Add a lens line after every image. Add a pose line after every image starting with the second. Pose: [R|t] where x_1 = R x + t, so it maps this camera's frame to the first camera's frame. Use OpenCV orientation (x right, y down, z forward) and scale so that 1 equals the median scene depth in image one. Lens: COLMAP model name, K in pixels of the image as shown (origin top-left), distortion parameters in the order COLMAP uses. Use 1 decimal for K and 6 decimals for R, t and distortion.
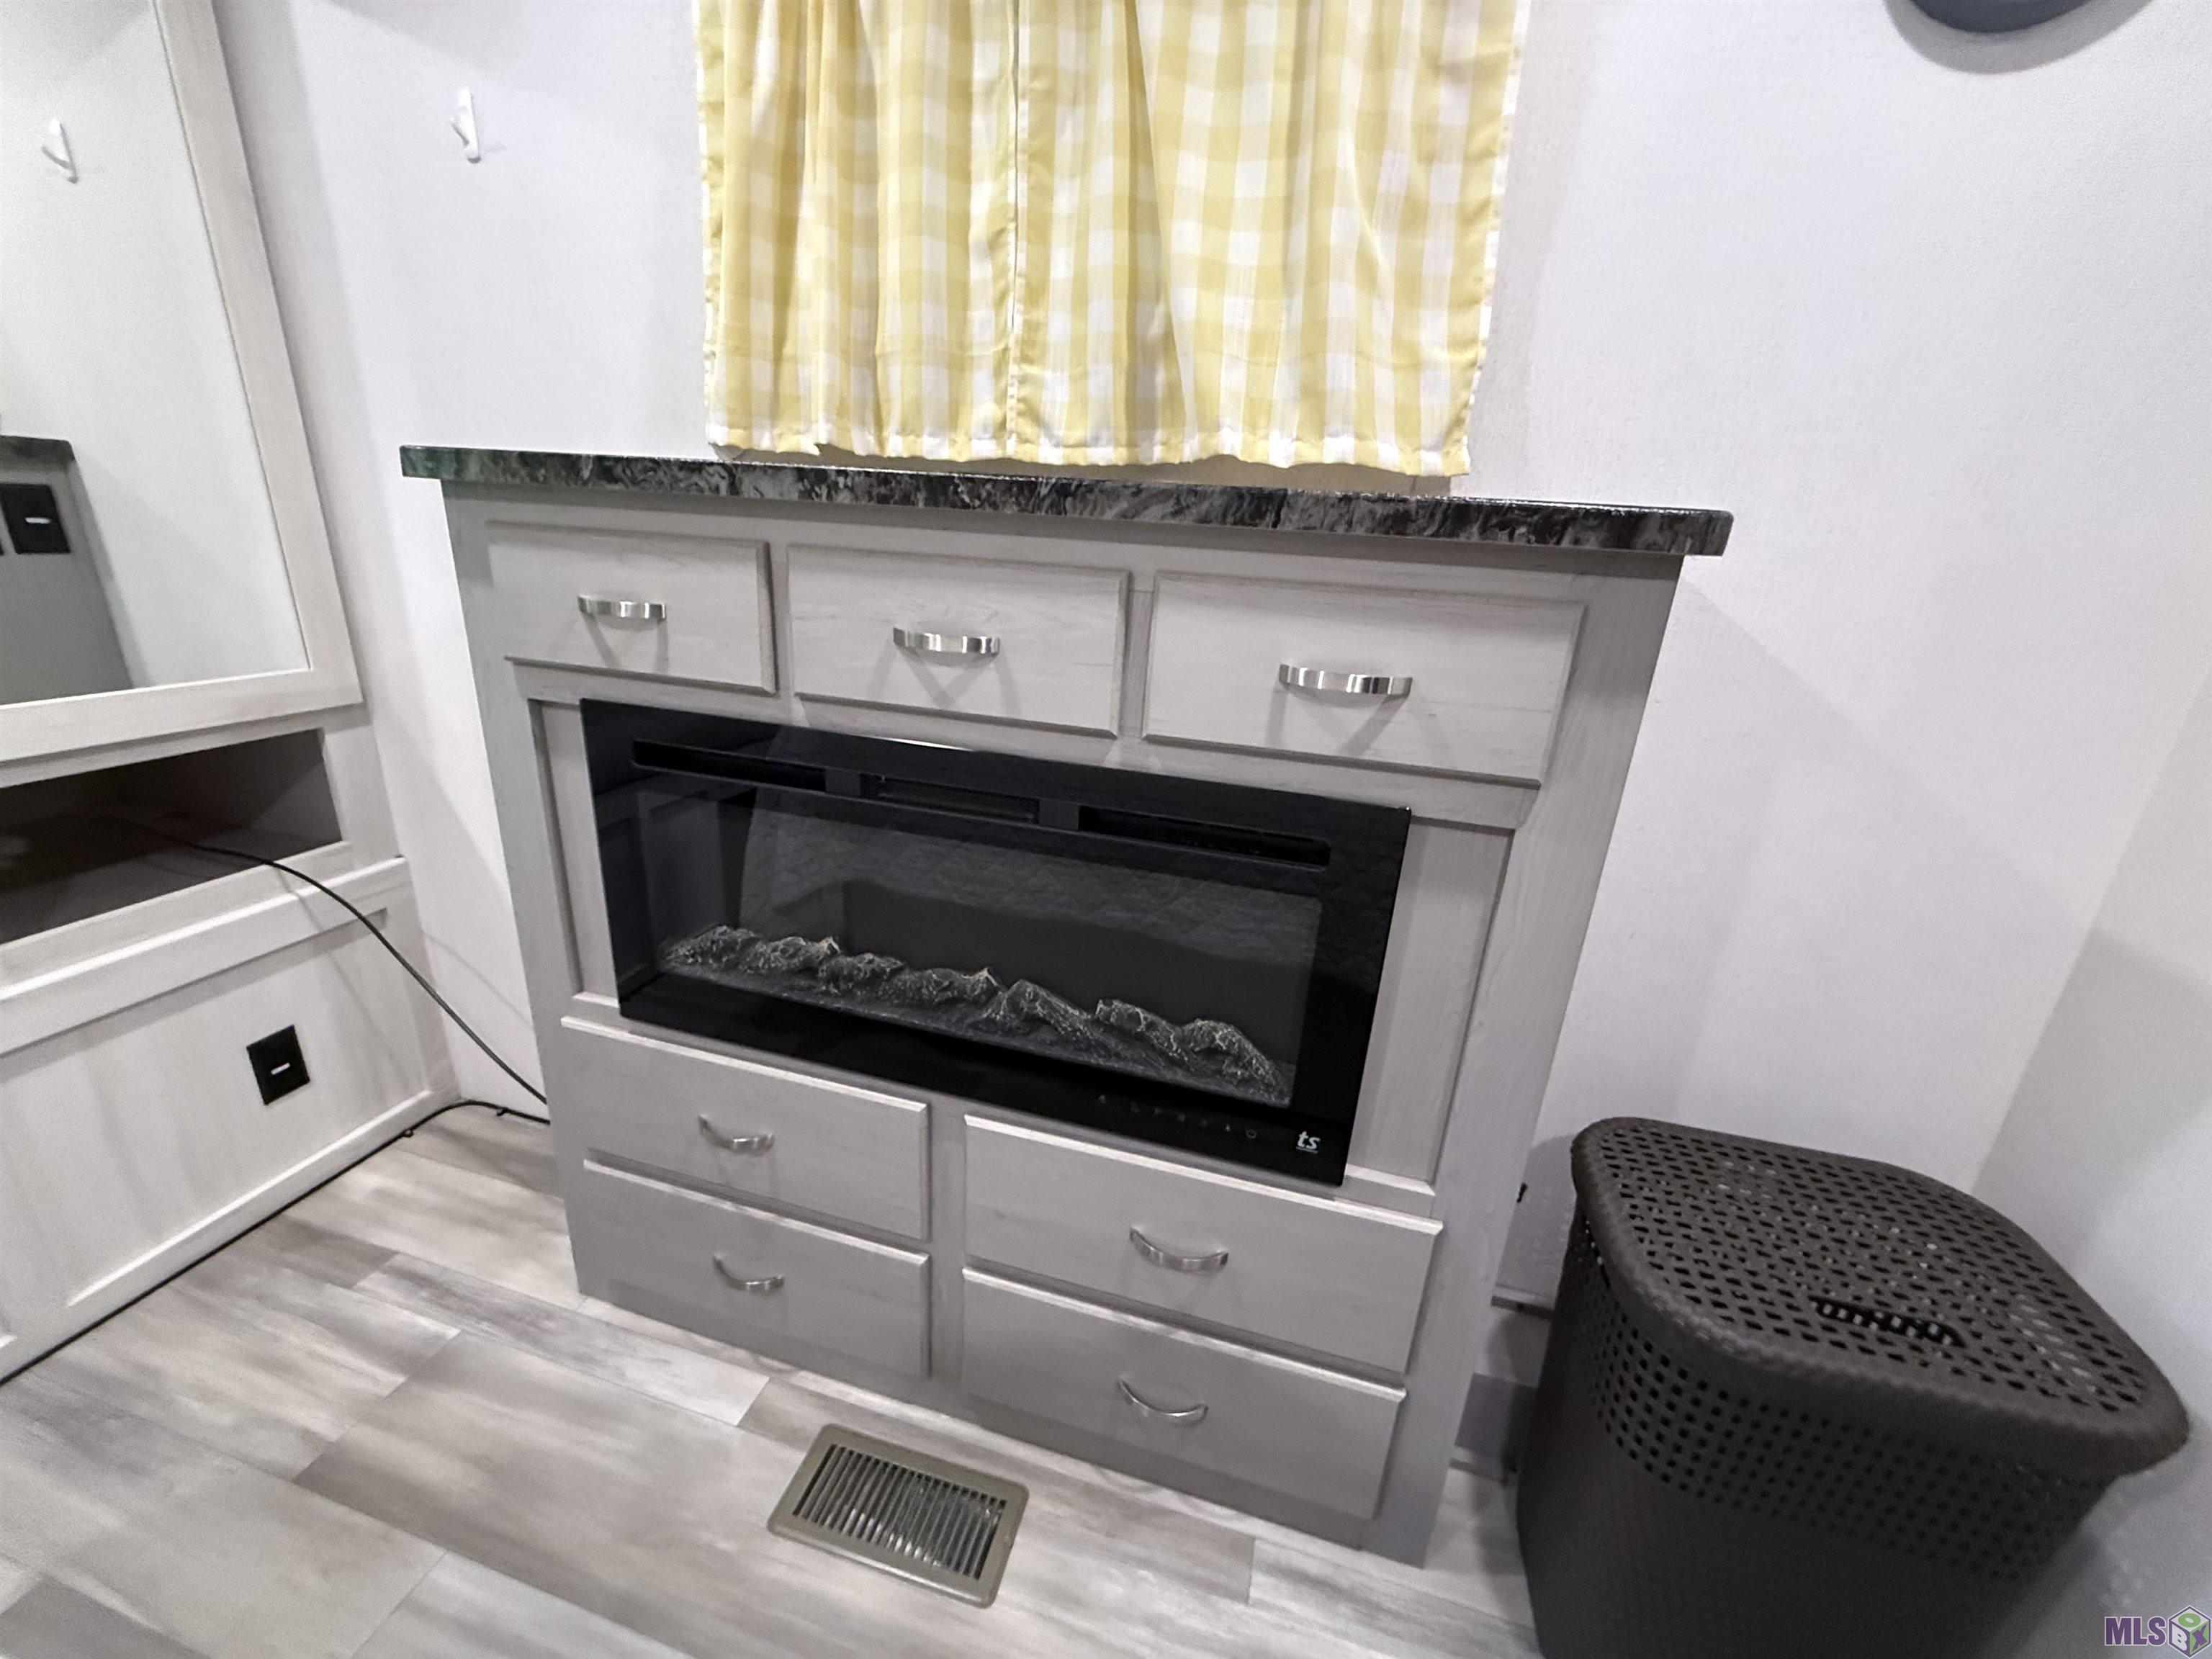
lens RADIAL K [[883.0, 0, 1106.0], [0, 883.0, 829.5], [0, 0, 1]] dist [-0.002897, 0.000996]
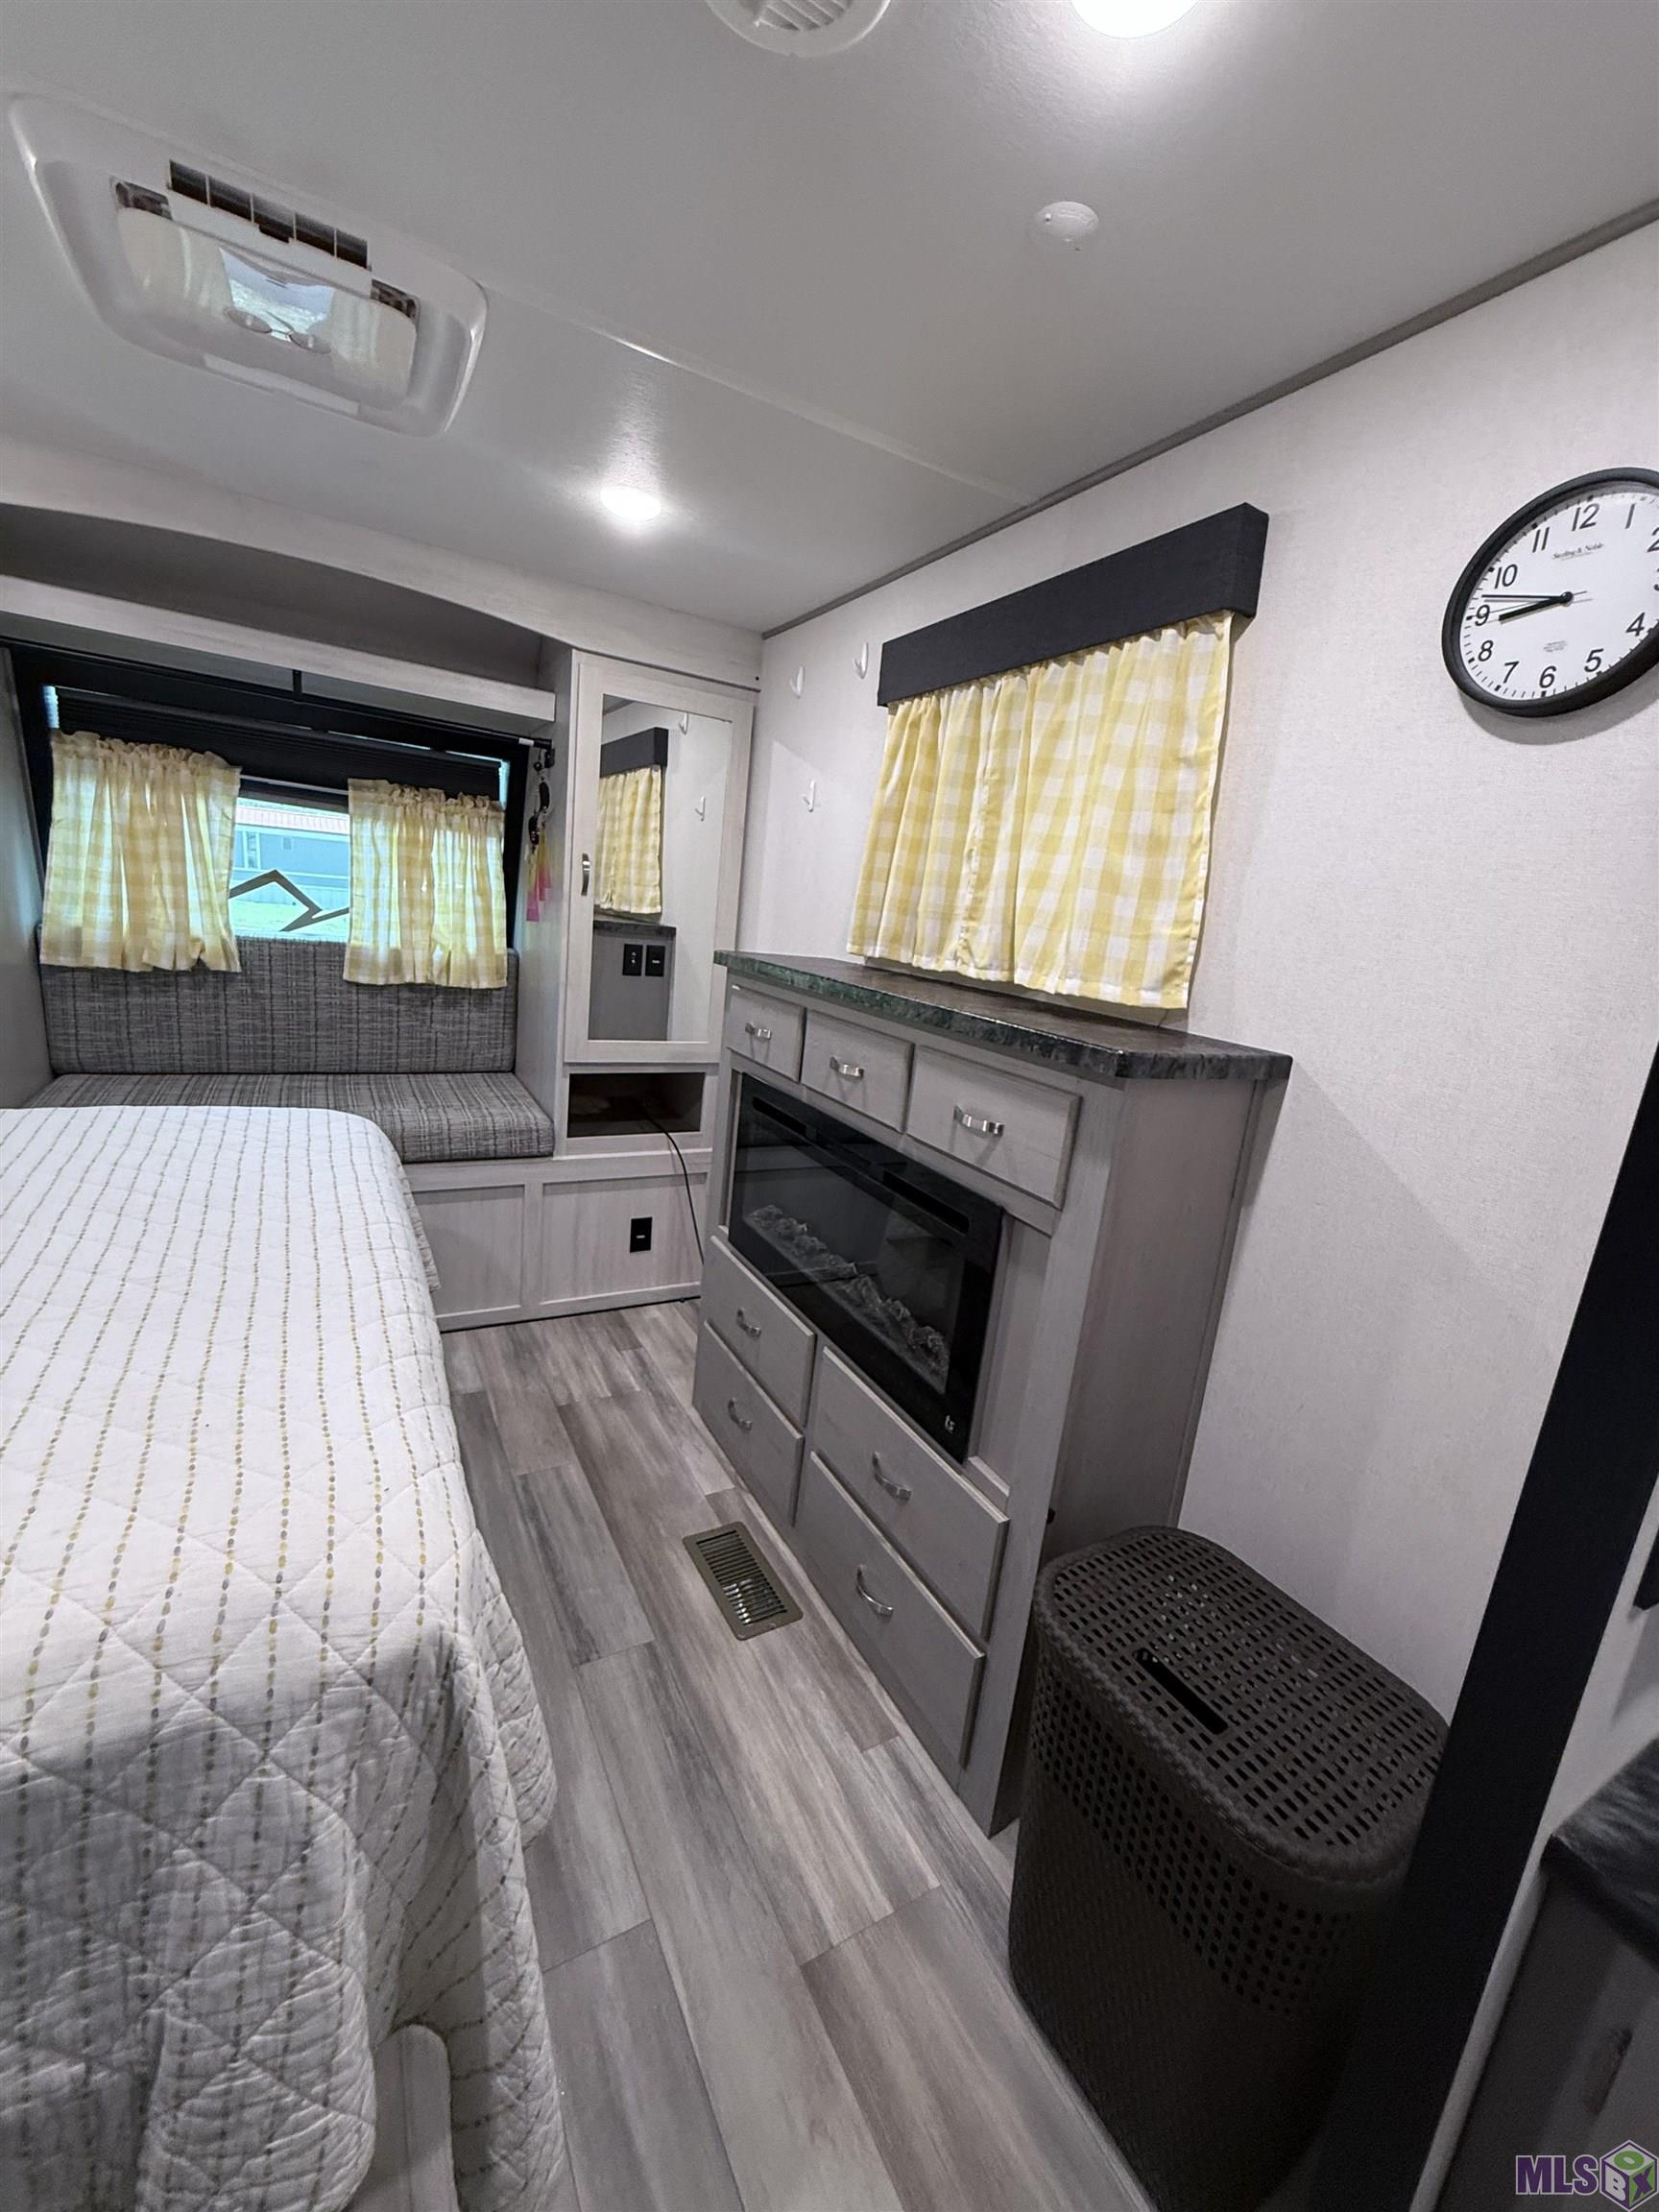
lens RADIAL K [[883.0, 0, 829.5], [0, 883.0, 1106.0], [0, 0, 1]] dist [-0.002897, 0.000996]
pose [[0.709833, 0.171231, -0.683240, 0.901337], [-0.289535, 0.955195, -0.061417, -0.007403], [0.642110, 0.241418, 0.727607, -0.306256]]
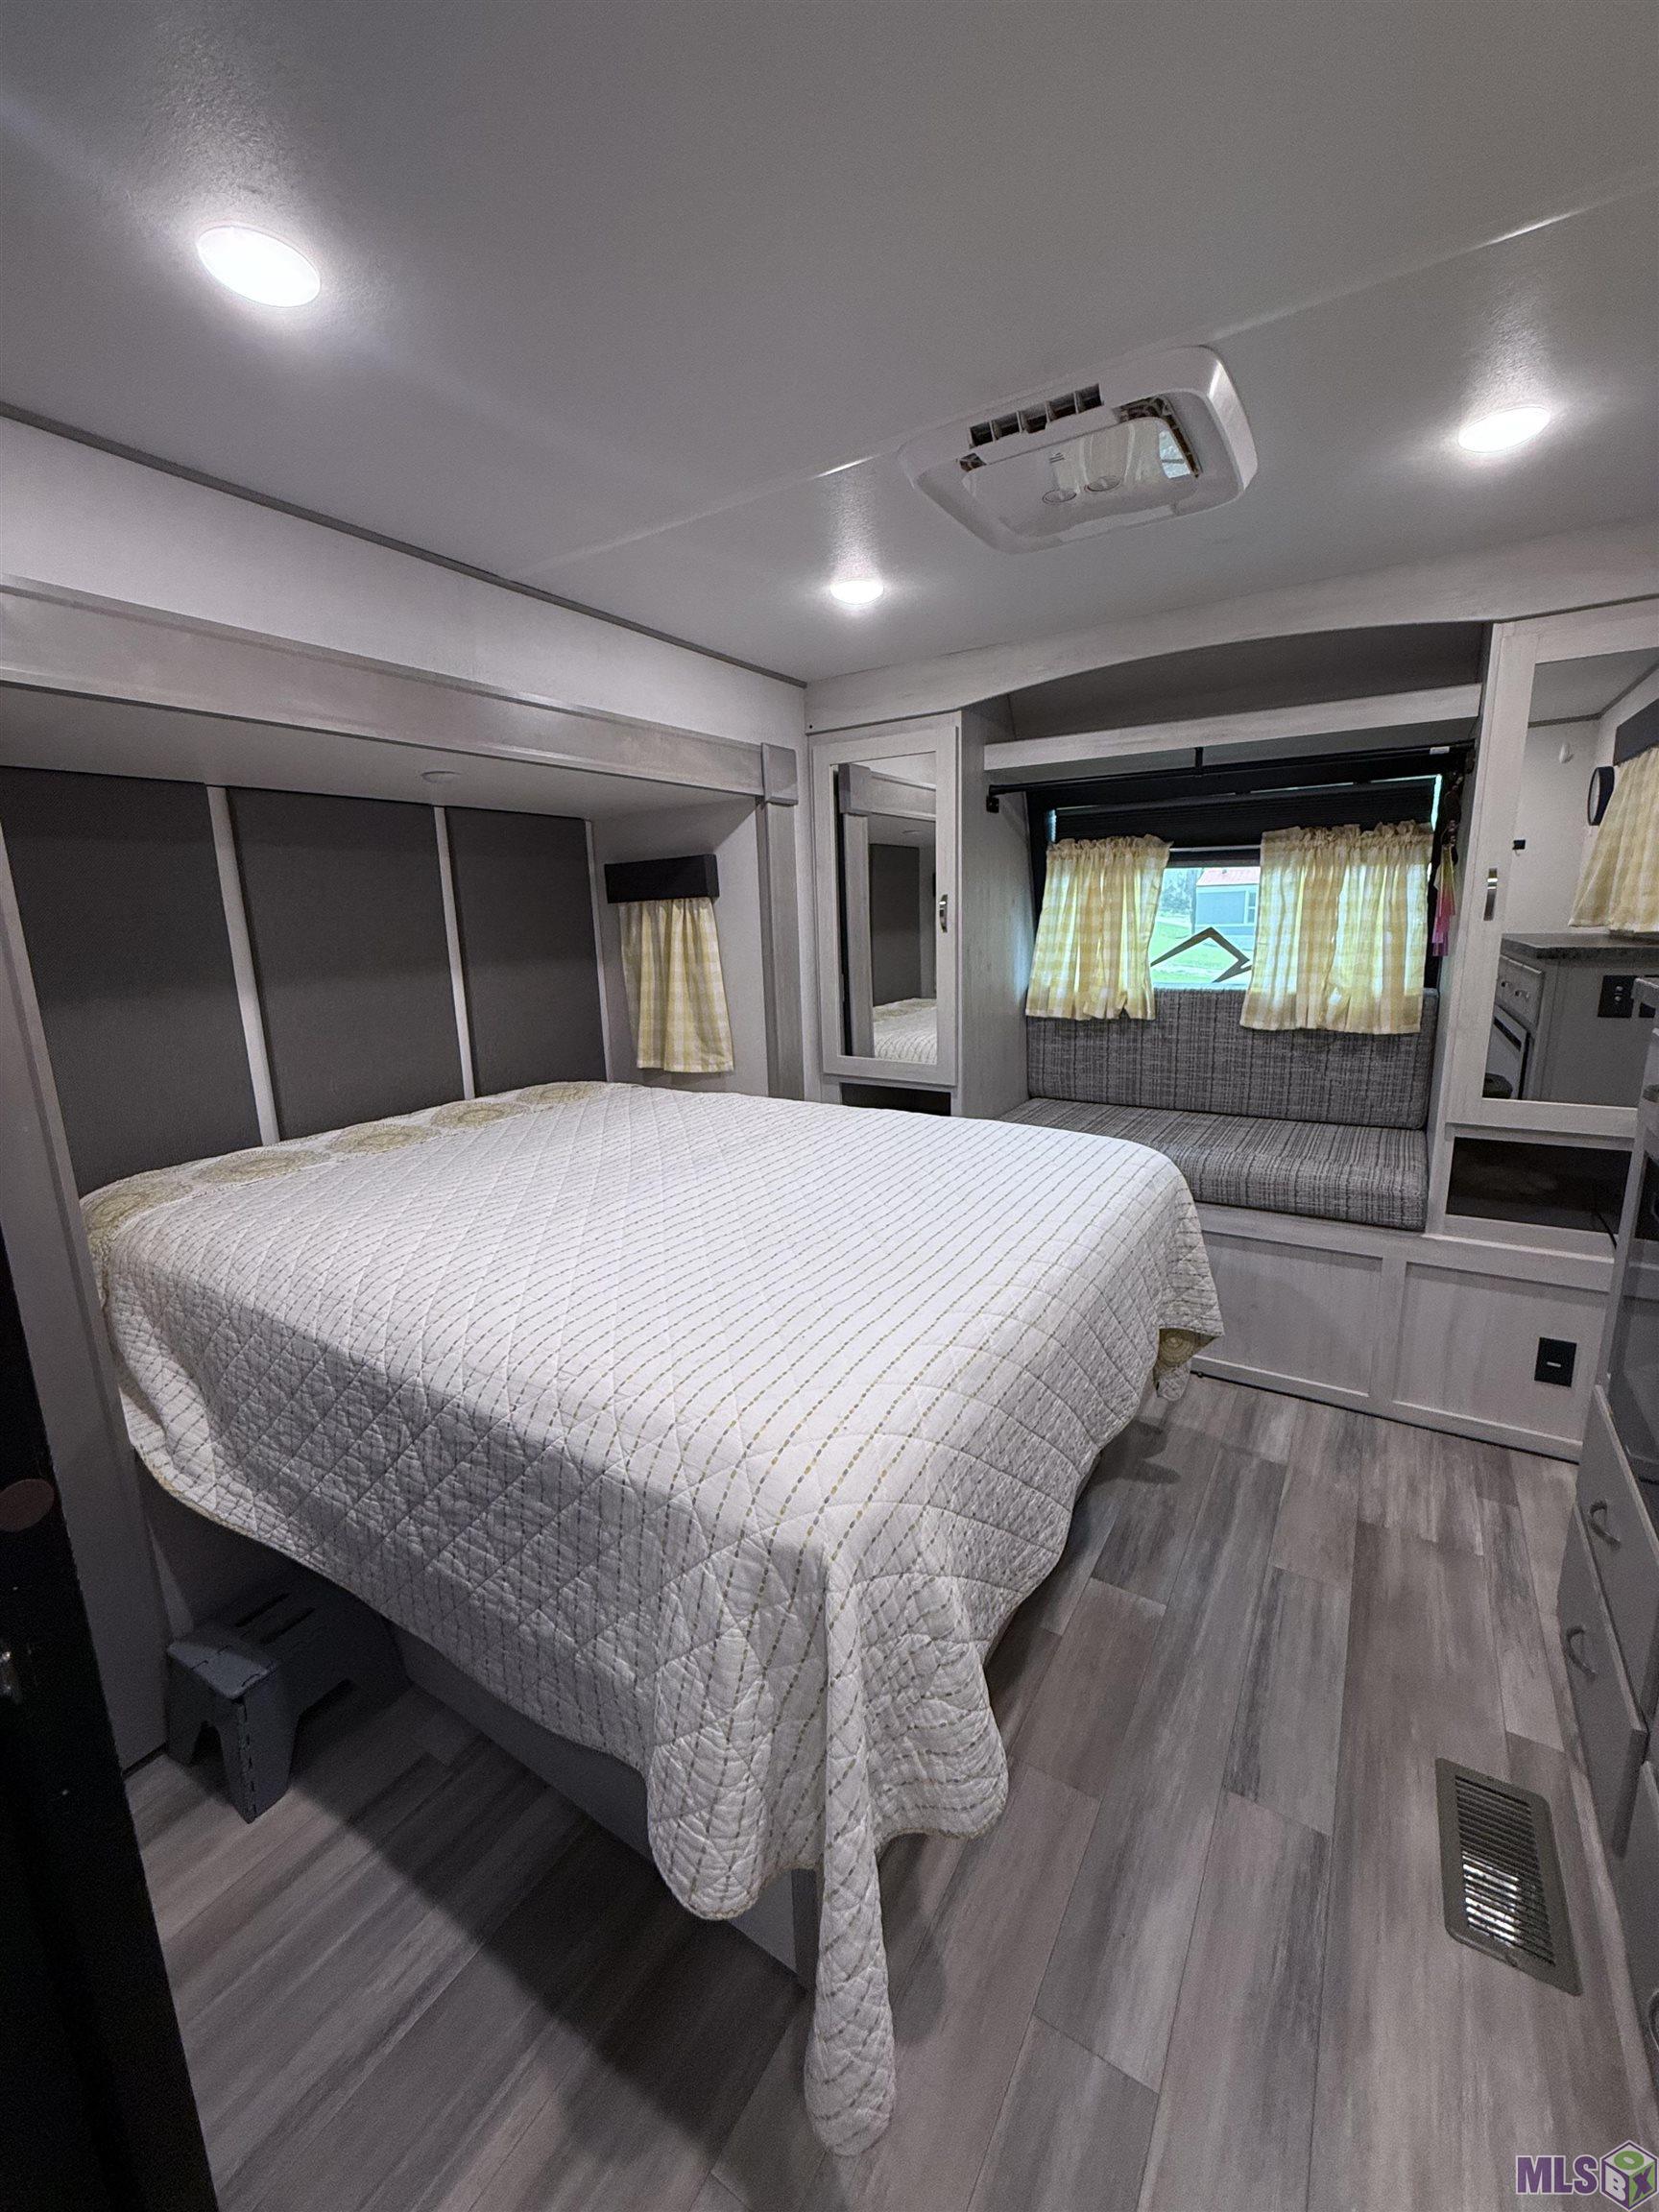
lens RADIAL K [[883.0, 0, 829.5], [0, 883.0, 1106.0], [0, 0, 1]] dist [-0.002897, 0.000996]
pose [[-0.290302, 0.155374, -0.944237, 1.008840], [-0.302280, 0.921319, 0.244537, -0.162669], [0.907938, 0.356413, -0.220495, 0.118713]]
